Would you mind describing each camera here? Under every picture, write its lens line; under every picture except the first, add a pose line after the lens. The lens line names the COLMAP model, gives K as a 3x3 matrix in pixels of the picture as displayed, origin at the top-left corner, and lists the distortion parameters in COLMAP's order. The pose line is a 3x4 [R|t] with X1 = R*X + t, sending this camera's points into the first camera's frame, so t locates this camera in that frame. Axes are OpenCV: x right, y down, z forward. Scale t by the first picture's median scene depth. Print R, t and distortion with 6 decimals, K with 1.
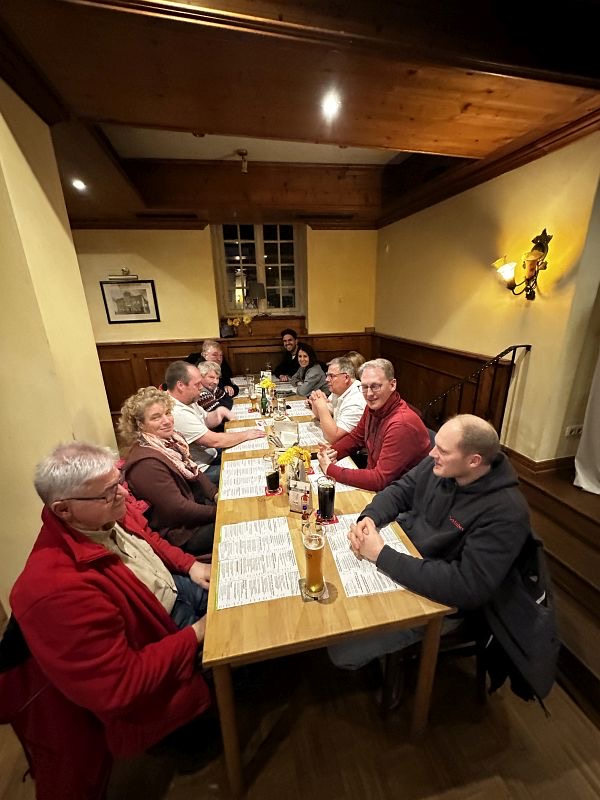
lens RADIAL K [[316.9, 0, 305.5], [0, 316.9, 402.6], [0, 0, 1]] dist [-0.012493, 0.000139]
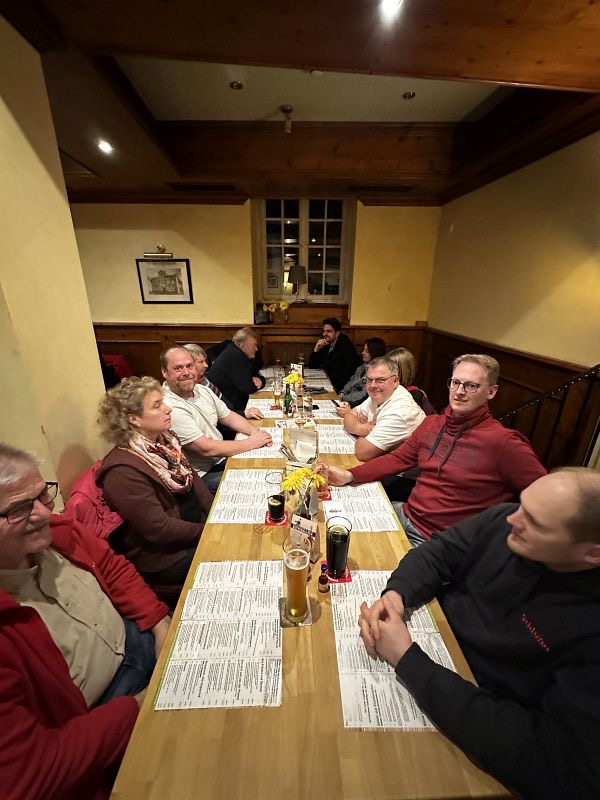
lens RADIAL K [[316.9, 0, 303.0], [0, 316.9, 402.2], [0, 0, 1]] dist [-0.012493, 0.000139]
pose [[0.986868, 0.085128, -0.137277, 0.035338], [-0.081610, 0.996180, 0.031070, -0.028846], [0.139397, -0.019459, 0.990045, 0.163139]]
